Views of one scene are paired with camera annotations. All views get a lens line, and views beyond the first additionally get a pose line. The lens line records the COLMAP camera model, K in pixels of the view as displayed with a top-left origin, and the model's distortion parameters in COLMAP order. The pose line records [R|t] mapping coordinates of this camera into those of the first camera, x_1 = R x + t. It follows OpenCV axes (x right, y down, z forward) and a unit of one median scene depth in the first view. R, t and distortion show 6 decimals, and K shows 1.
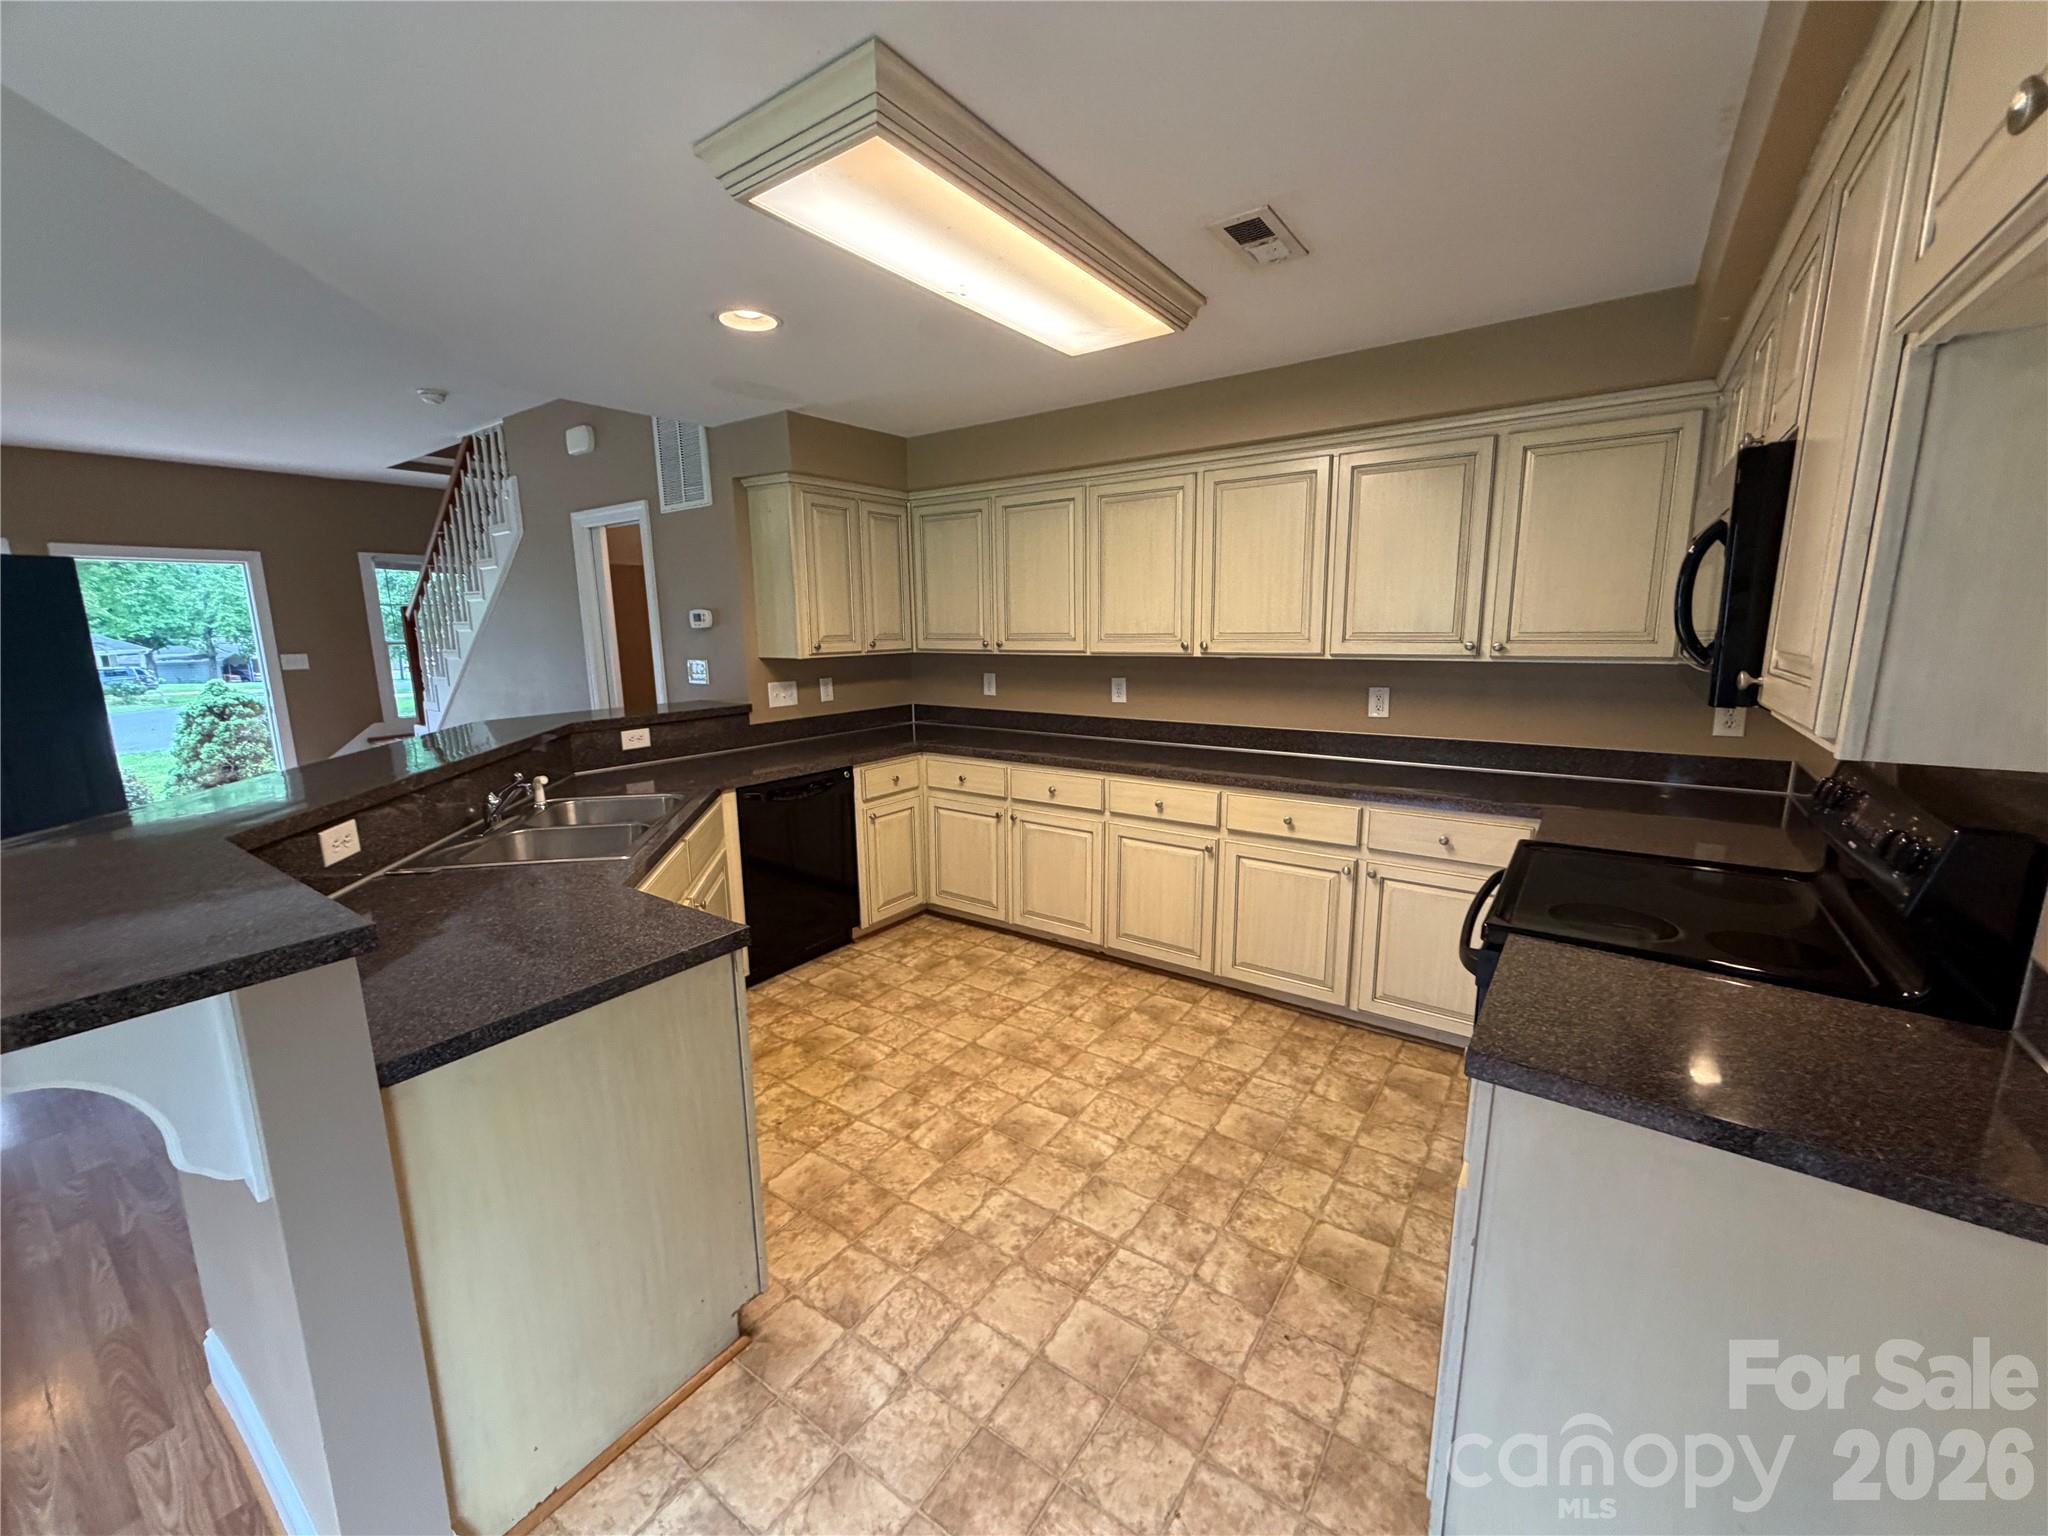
lens RADIAL K [[812.2, 0, 1019.0], [0, 812.2, 769.2], [0, 0, 1]] dist [0.001502, -0.000021]
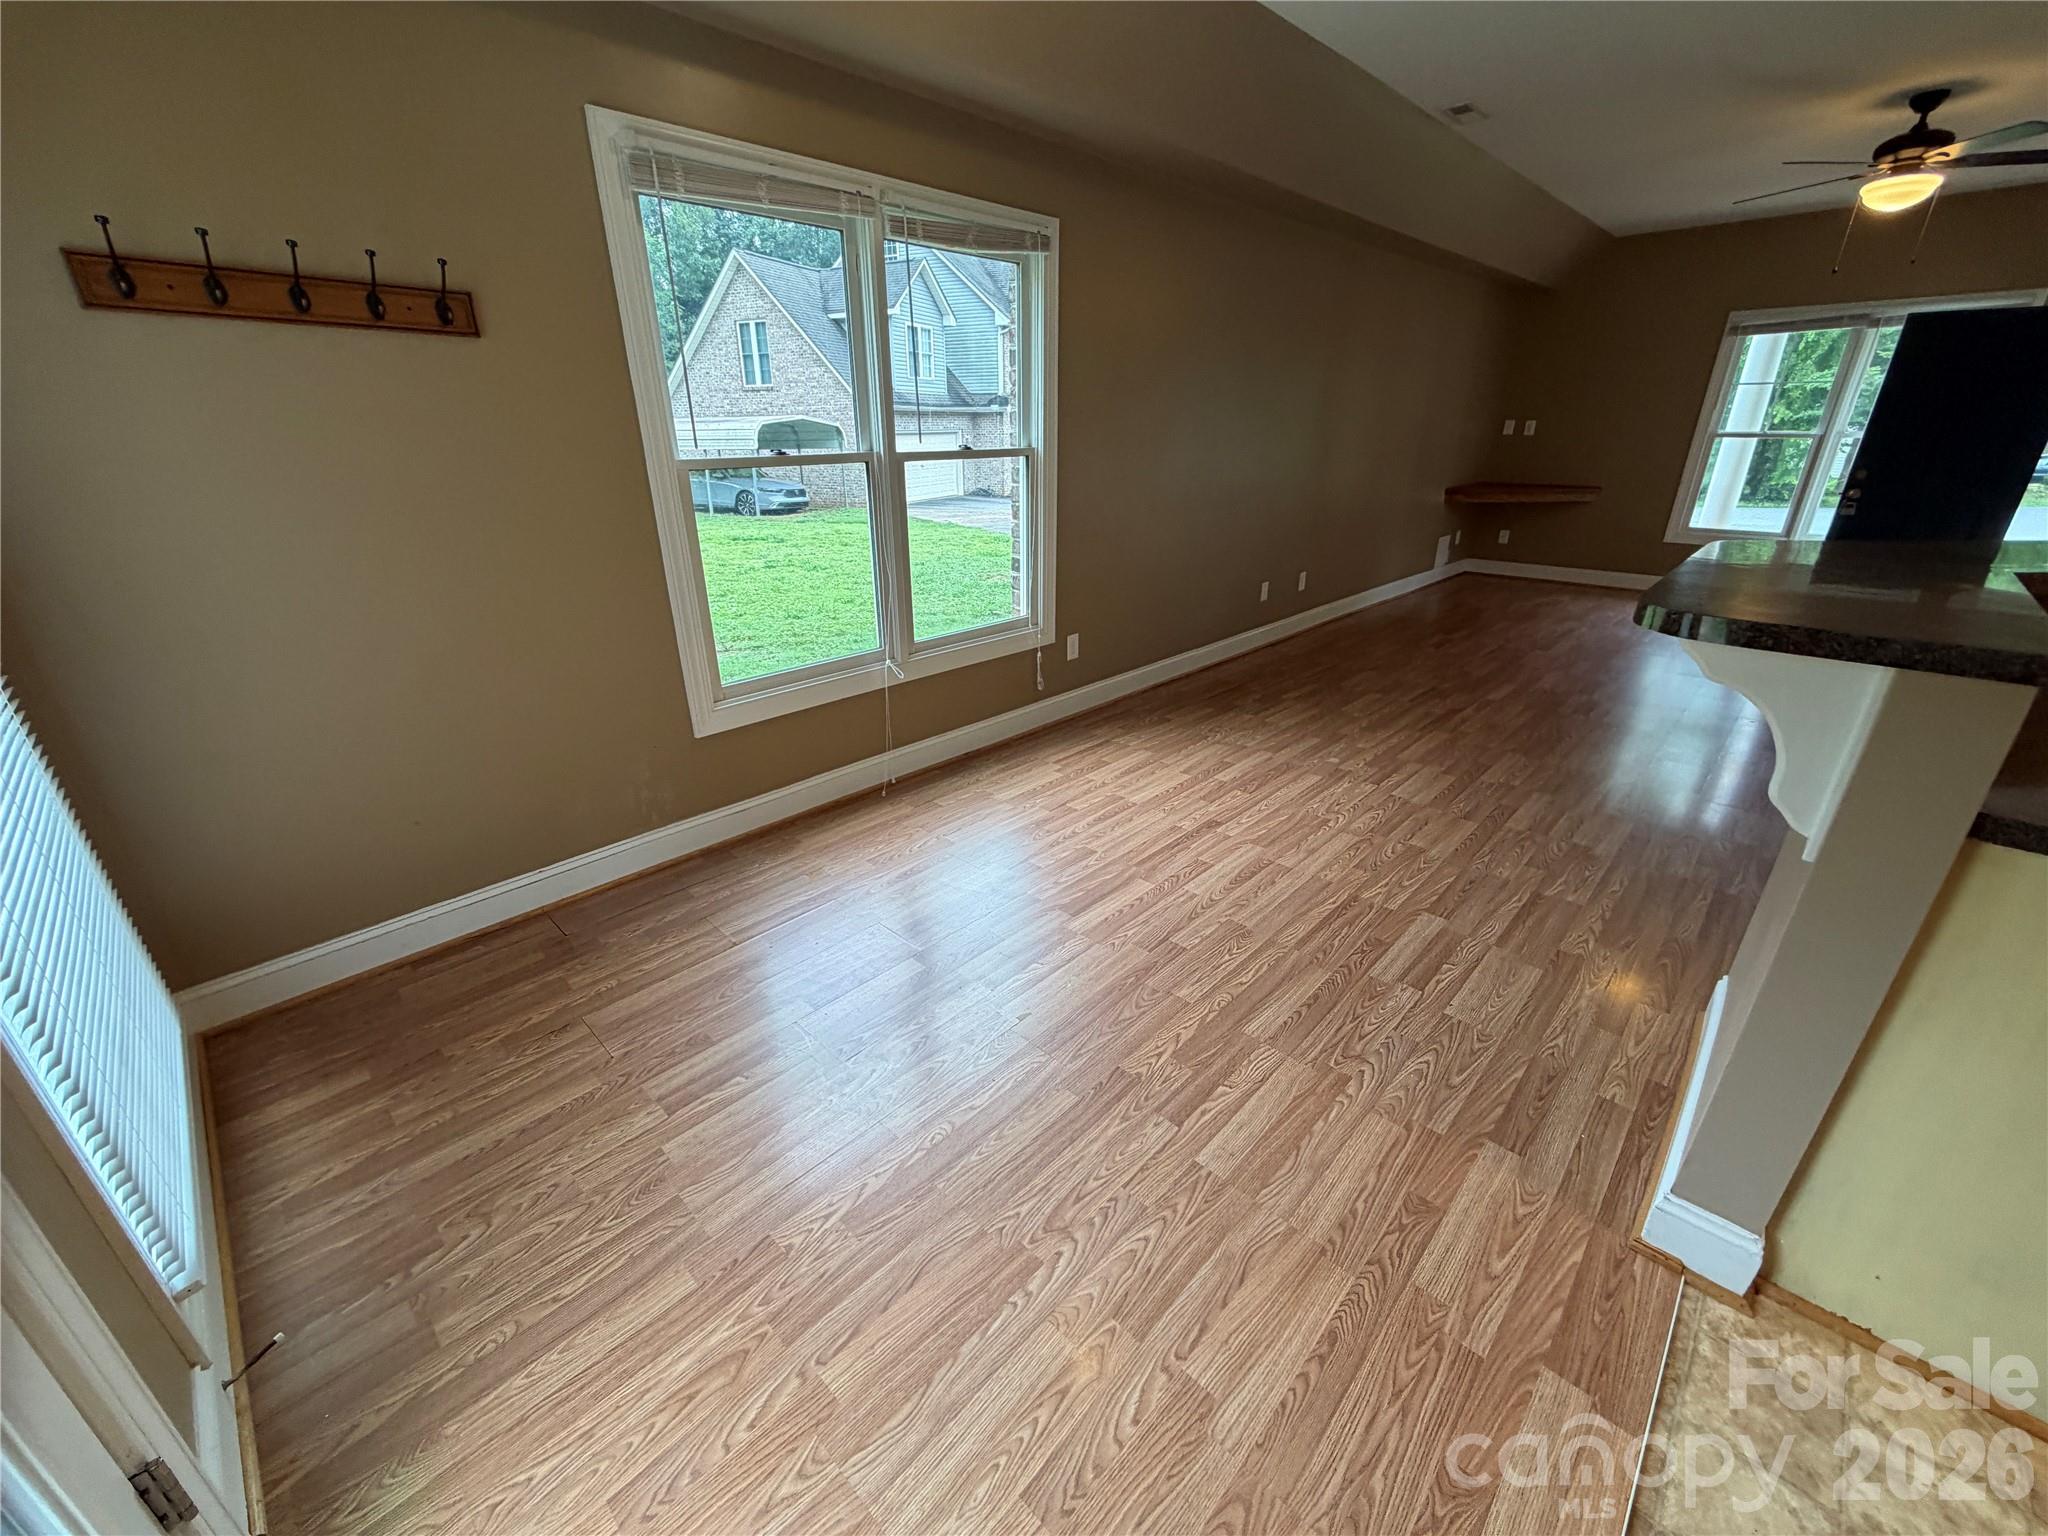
lens RADIAL K [[812.2, 0, 1025.4], [0, 812.2, 770.6], [0, 0, 1]] dist [0.001502, -0.000021]
pose [[-0.145634, 0.405033, -0.902629, 0.067752], [-0.171716, 0.888160, 0.426246, 0.040039], [0.974323, 0.217072, -0.059795, -0.007520]]
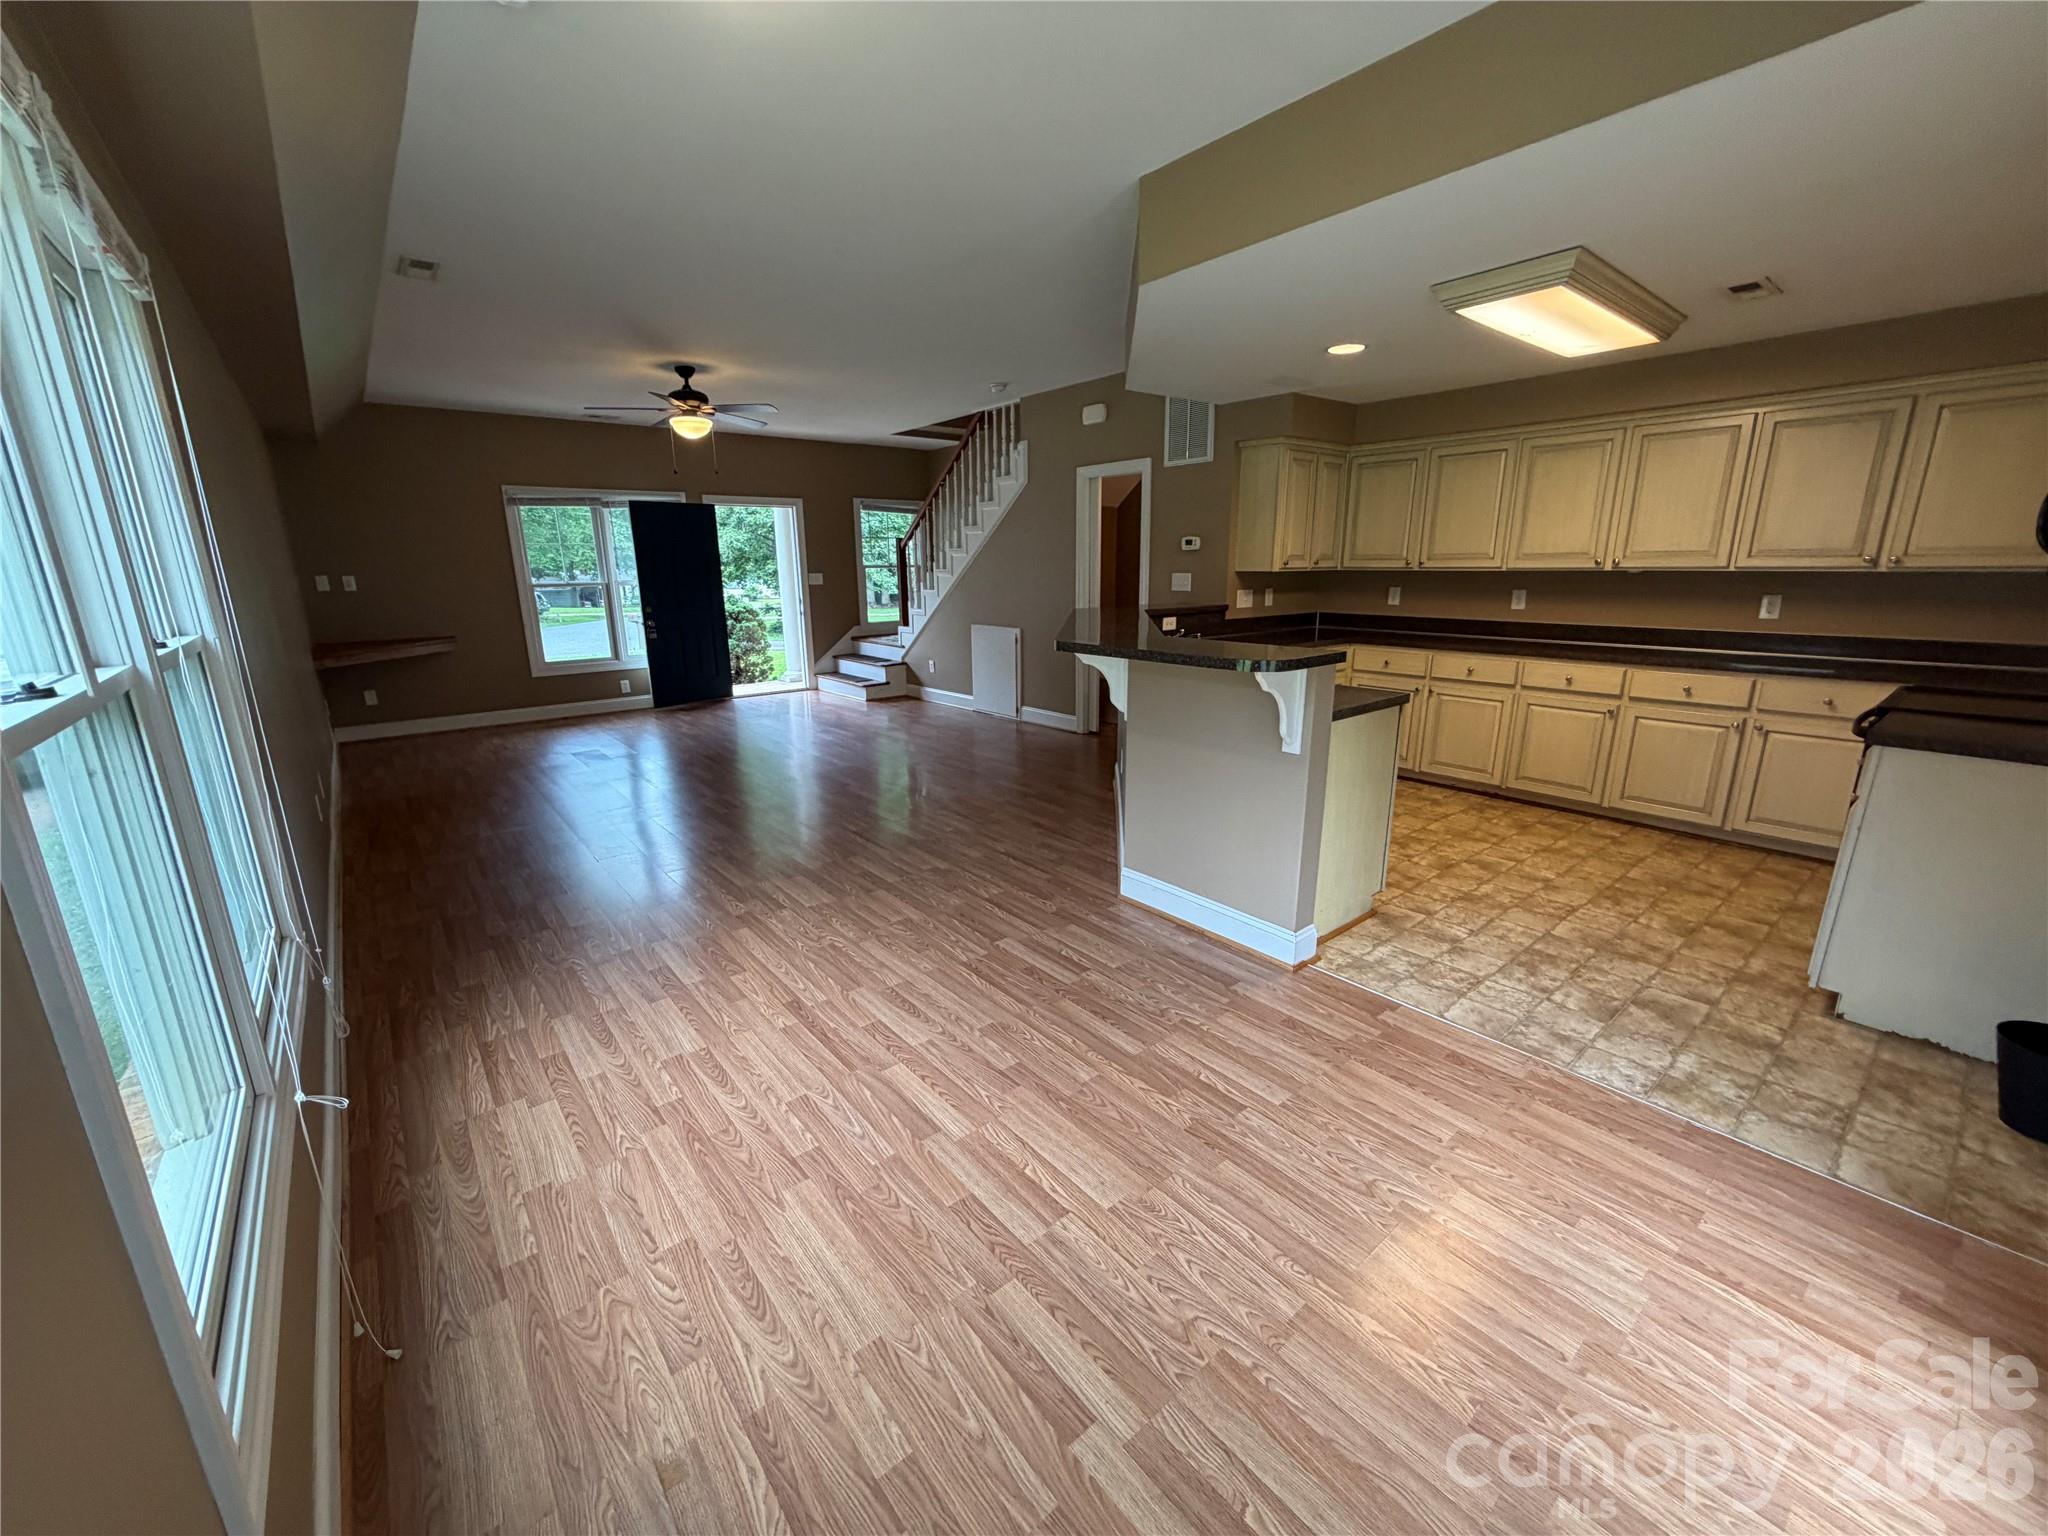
lens RADIAL K [[812.2, 0, 1019.9], [0, 812.2, 767.4], [0, 0, 1]] dist [0.001502, -0.000021]
pose [[0.965228, 0.069578, -0.251979, -0.373916], [-0.051913, 0.995748, 0.076094, 0.139183], [0.256202, -0.060367, 0.964736, -0.579362]]
